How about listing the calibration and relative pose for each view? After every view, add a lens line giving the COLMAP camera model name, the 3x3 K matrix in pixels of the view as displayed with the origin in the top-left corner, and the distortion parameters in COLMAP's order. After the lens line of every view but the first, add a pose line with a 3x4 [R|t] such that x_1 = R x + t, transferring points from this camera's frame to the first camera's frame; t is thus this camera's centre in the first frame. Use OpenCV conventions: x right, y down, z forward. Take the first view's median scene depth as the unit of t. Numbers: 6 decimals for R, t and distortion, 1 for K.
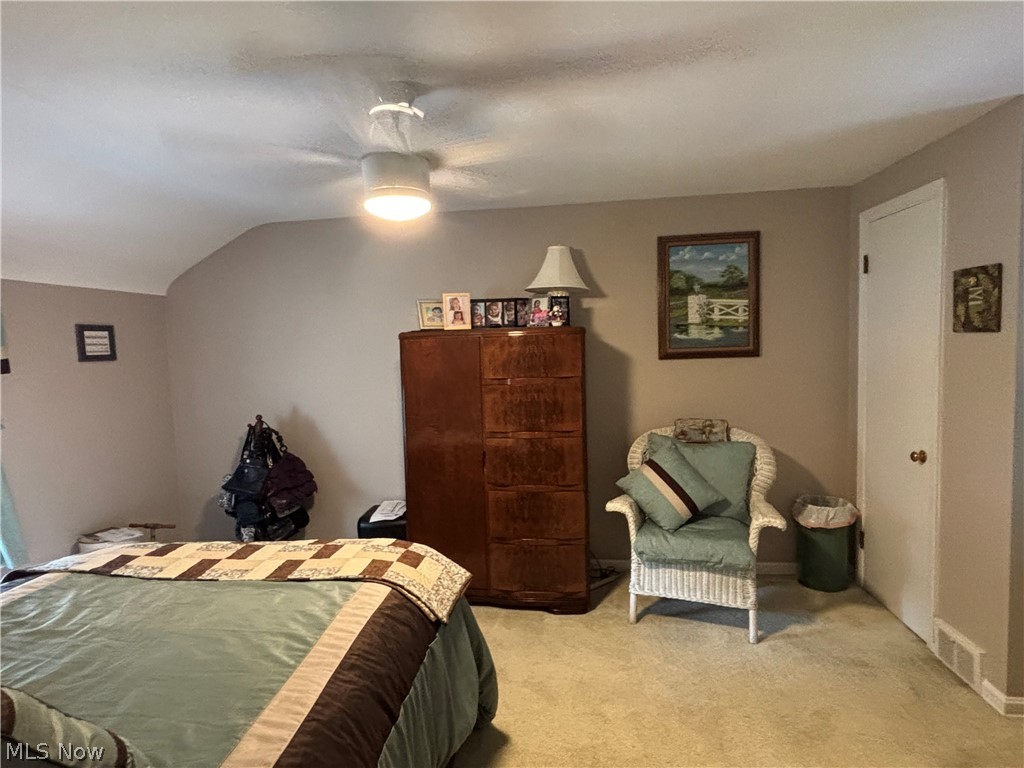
lens RADIAL K [[567.4, 0, 507.7], [0, 567.4, 384.9], [0, 0, 1]] dist [-0.003307, -0.000882]
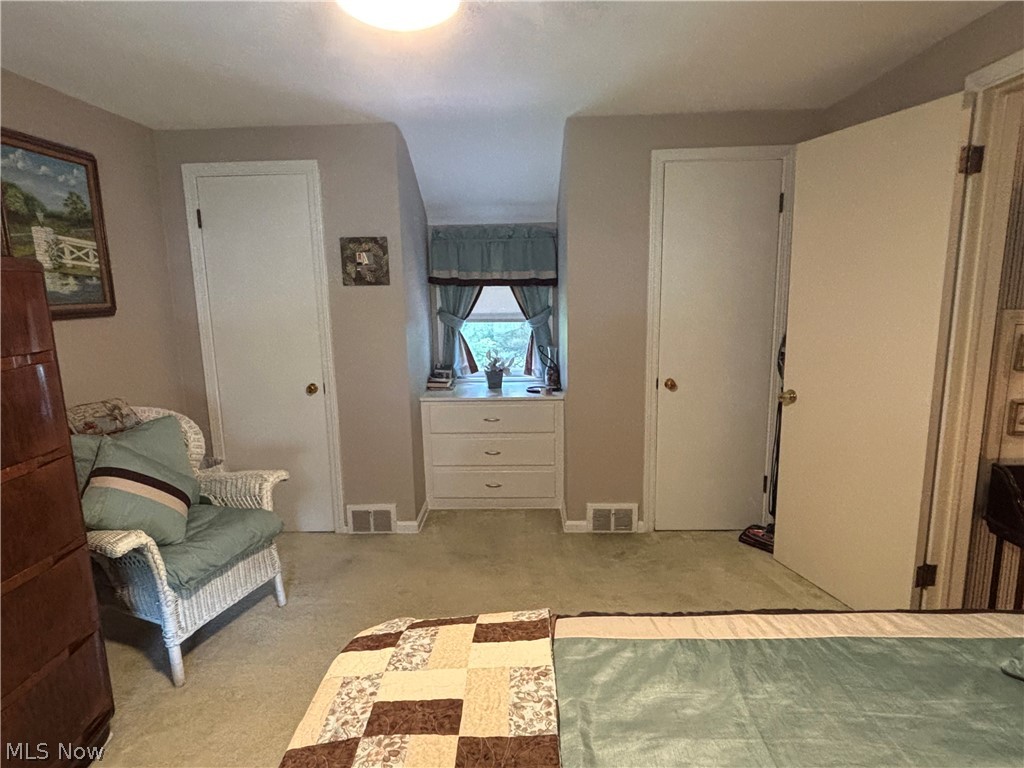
lens RADIAL K [[567.4, 0, 507.7], [0, 567.4, 379.5], [0, 0, 1]] dist [-0.003307, -0.000882]
pose [[-0.062879, -0.129494, 0.989585, -0.398638], [0.103840, 0.985316, 0.135533, -0.012169], [-0.992604, 0.111281, -0.048509, 0.501112]]
